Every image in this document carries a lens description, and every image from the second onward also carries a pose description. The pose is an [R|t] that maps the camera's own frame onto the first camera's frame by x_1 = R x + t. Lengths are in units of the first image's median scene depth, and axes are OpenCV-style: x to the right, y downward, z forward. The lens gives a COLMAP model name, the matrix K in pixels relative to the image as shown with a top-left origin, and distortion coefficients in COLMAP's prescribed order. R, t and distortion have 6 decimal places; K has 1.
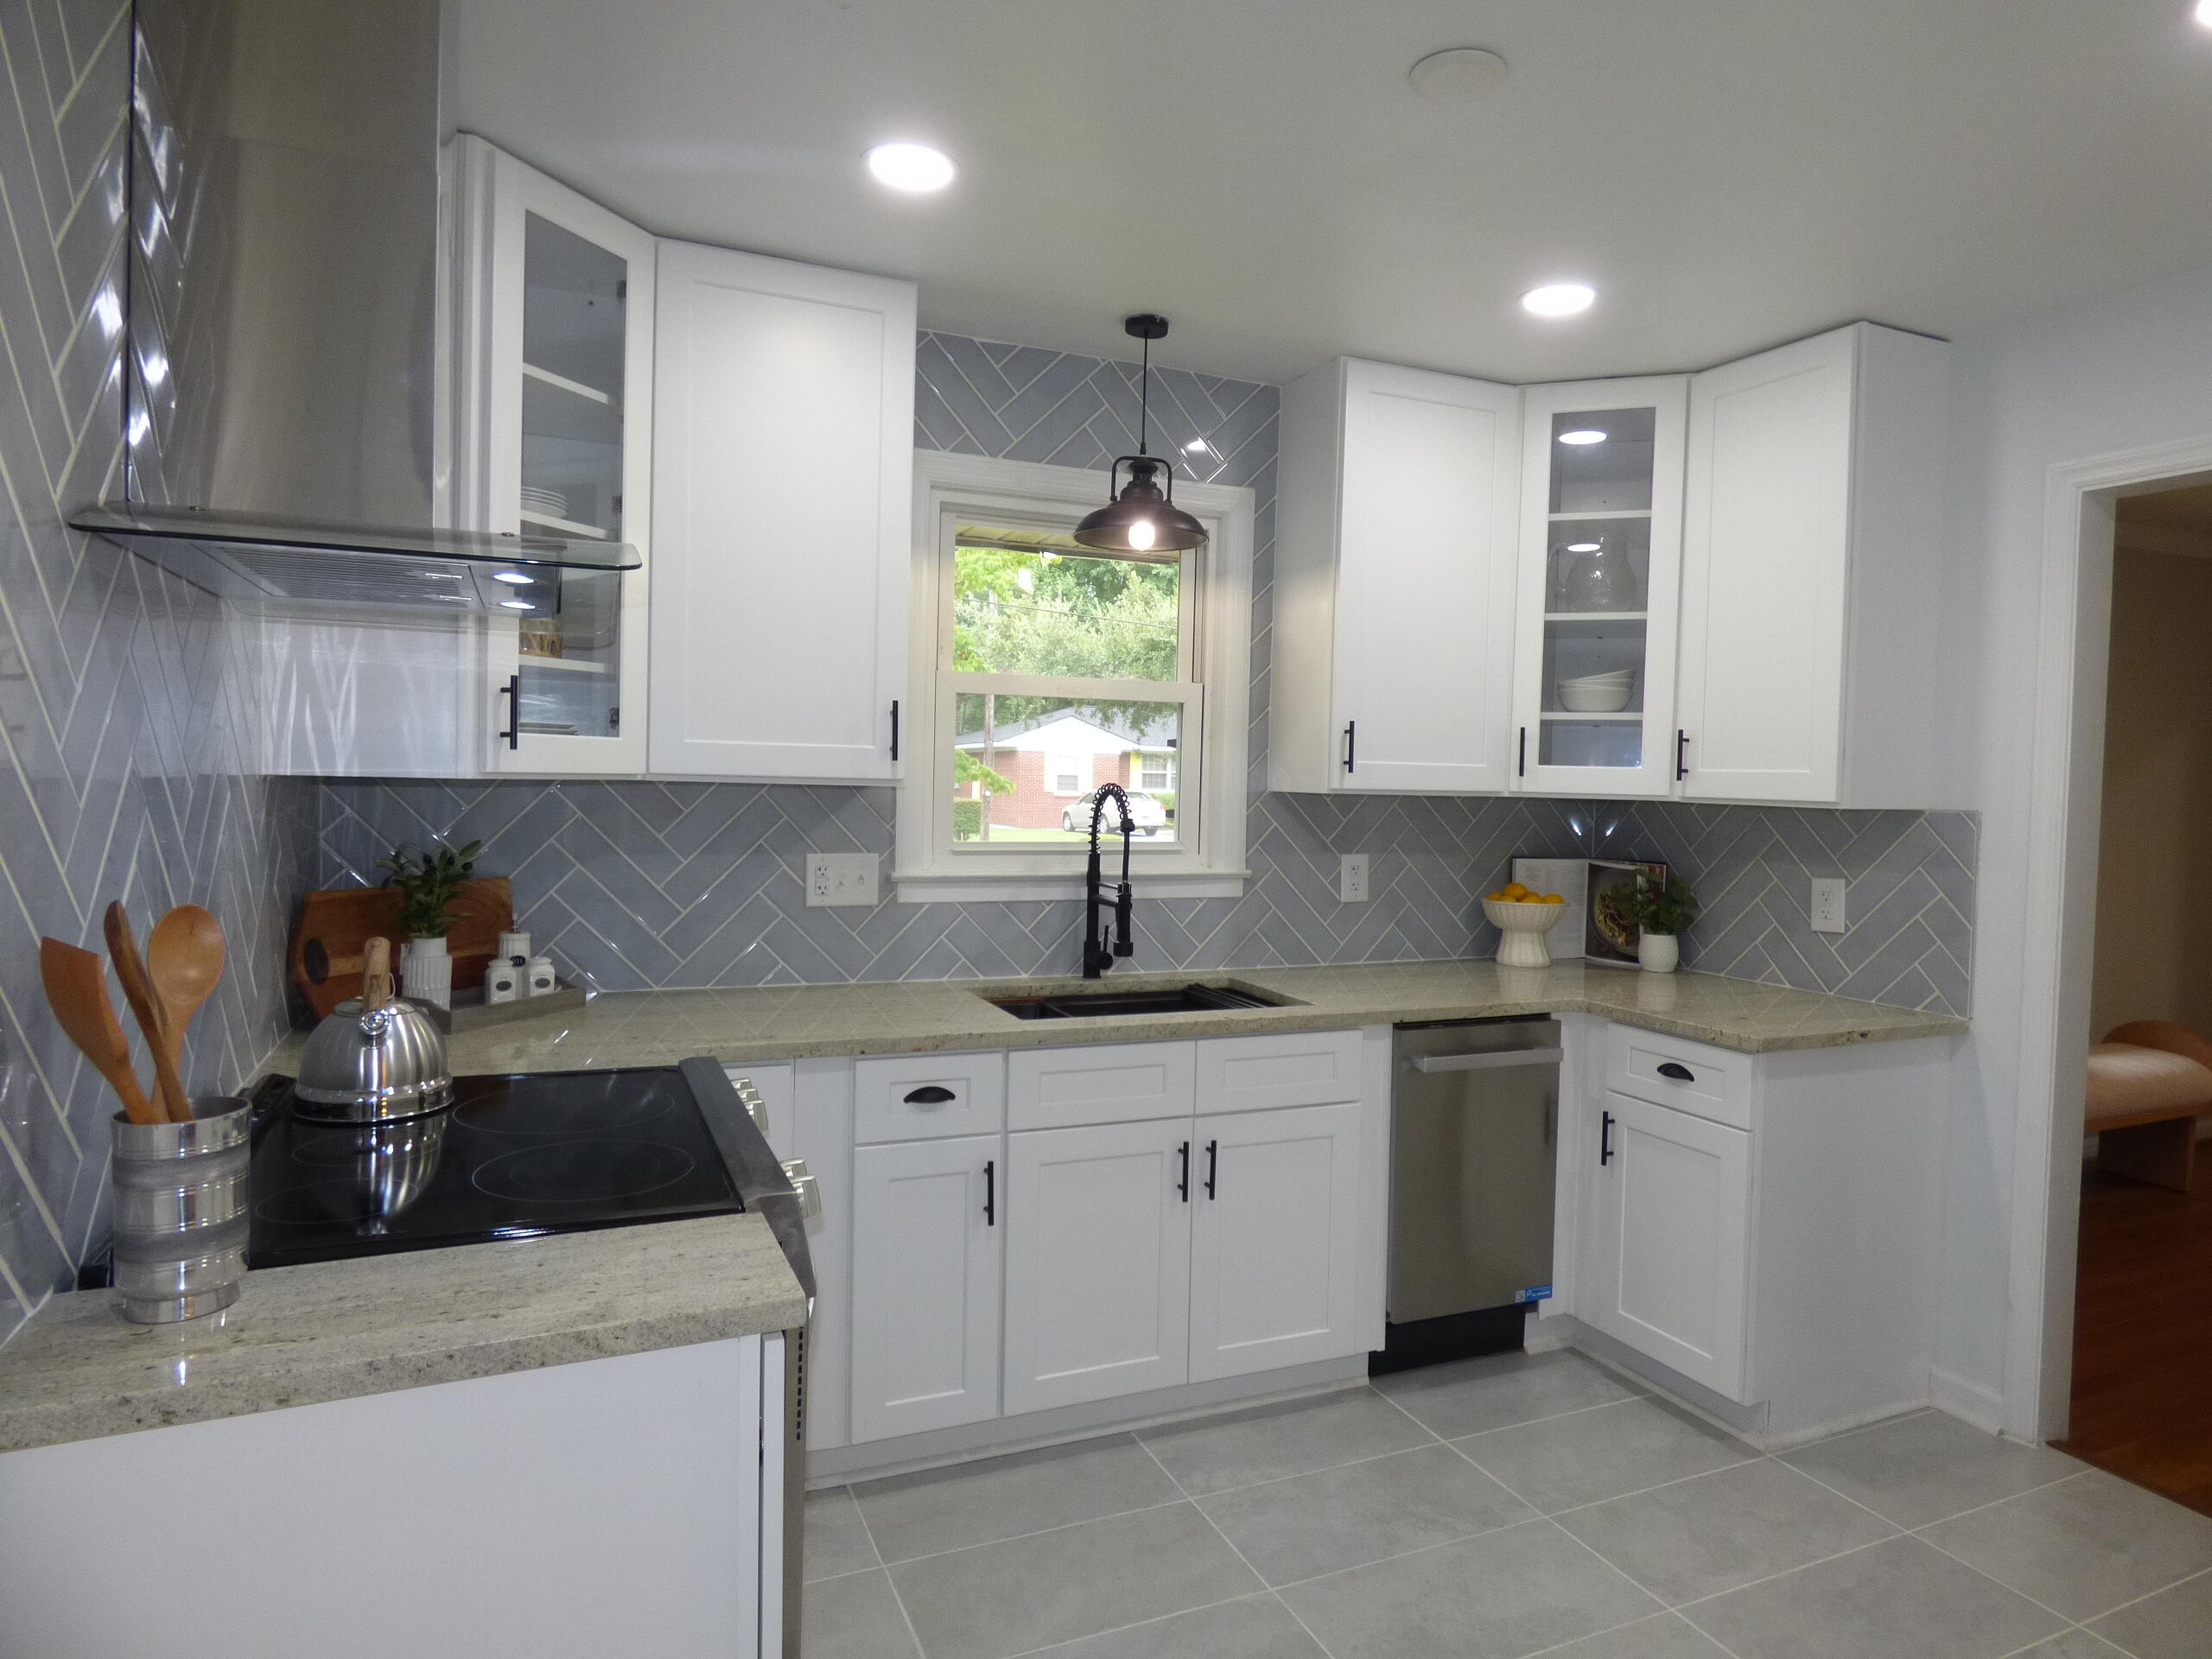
lens RADIAL K [[1324.4, 0, 1106.0], [0, 1324.4, 829.5], [0, 0, 1]] dist [-0.004619, -0.030601]
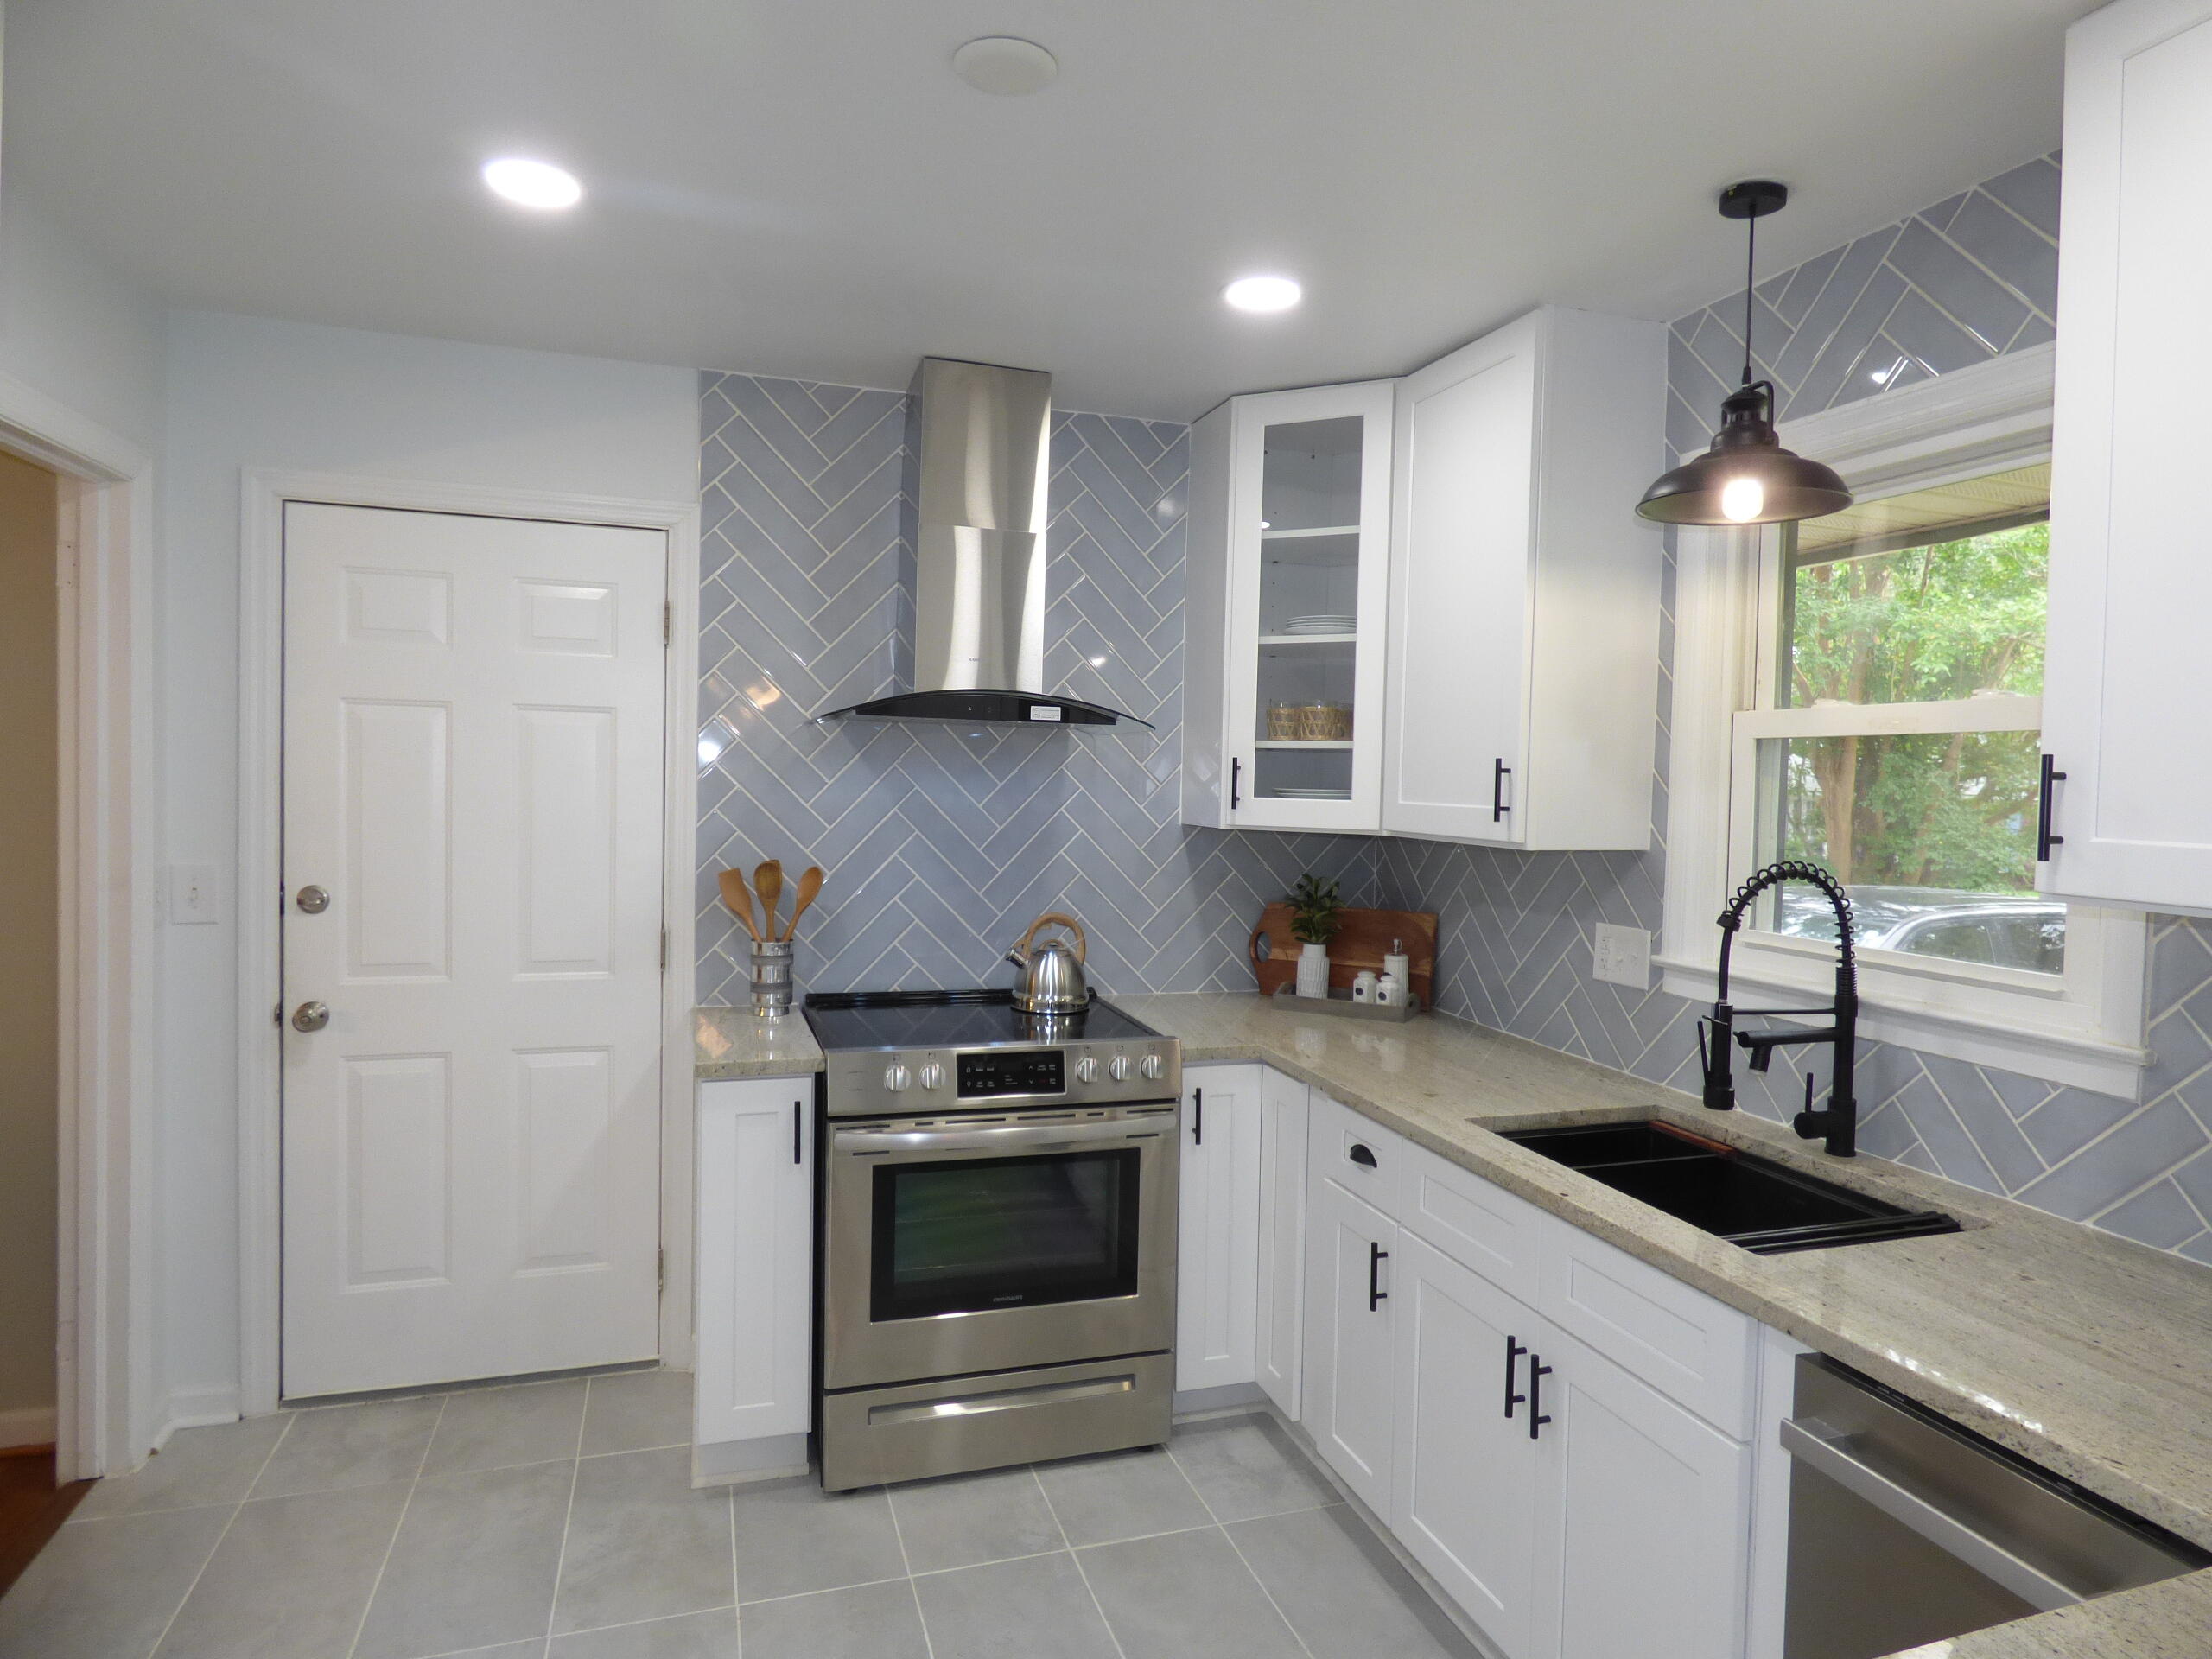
lens RADIAL K [[1324.4, 0, 1106.0], [0, 1324.4, 829.5], [0, 0, 1]] dist [-0.004619, -0.030601]
pose [[-0.095218, 0.008023, -0.995424, 0.749719], [-0.080066, 0.996666, 0.015692, -0.034710], [0.992231, 0.081194, -0.094259, 0.751636]]
